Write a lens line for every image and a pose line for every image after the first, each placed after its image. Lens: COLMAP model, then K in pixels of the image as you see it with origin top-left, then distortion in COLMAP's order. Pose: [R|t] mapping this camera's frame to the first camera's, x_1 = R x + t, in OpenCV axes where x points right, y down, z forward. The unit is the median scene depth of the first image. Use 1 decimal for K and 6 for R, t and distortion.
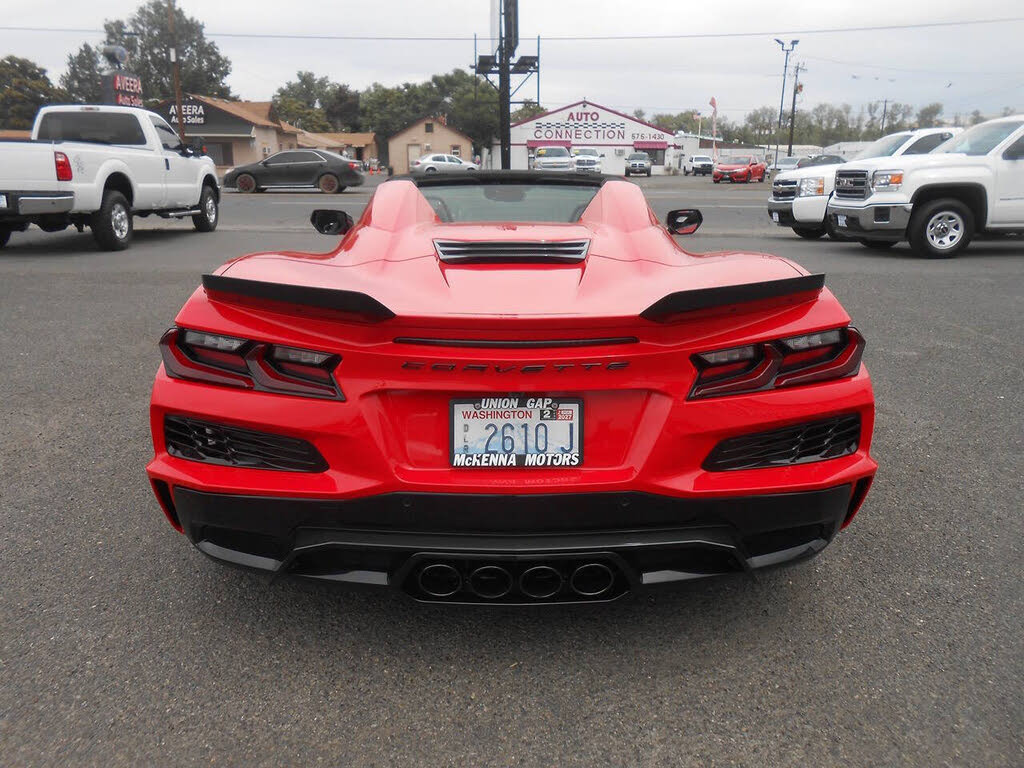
lens RADIAL K [[774.1, 0, 511.3], [0, 774.1, 388.3], [0, 0, 1]] dist [-0.004684, 0.002308]
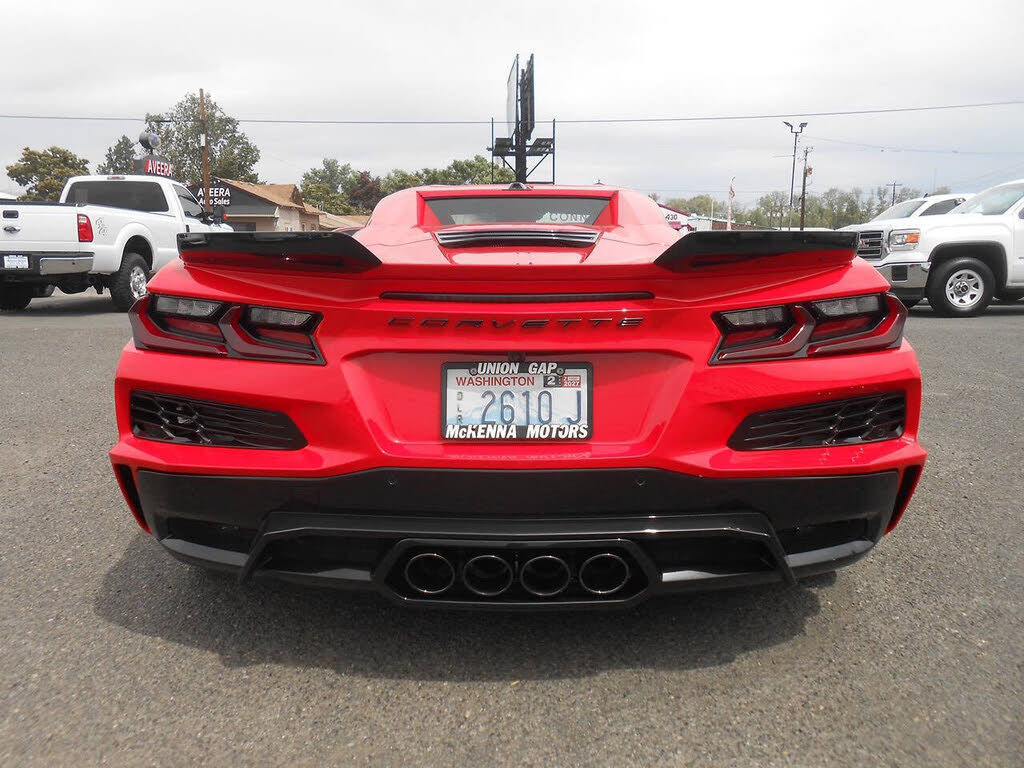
lens RADIAL K [[774.1, 0, 511.3], [0, 774.1, 388.3], [0, 0, 1]] dist [-0.004684, 0.002308]
pose [[0.999779, 0.001526, -0.020980, 0.017680], [-0.003633, 0.994902, -0.100779, 0.124834], [0.020719, 0.100833, 0.994688, 0.107726]]
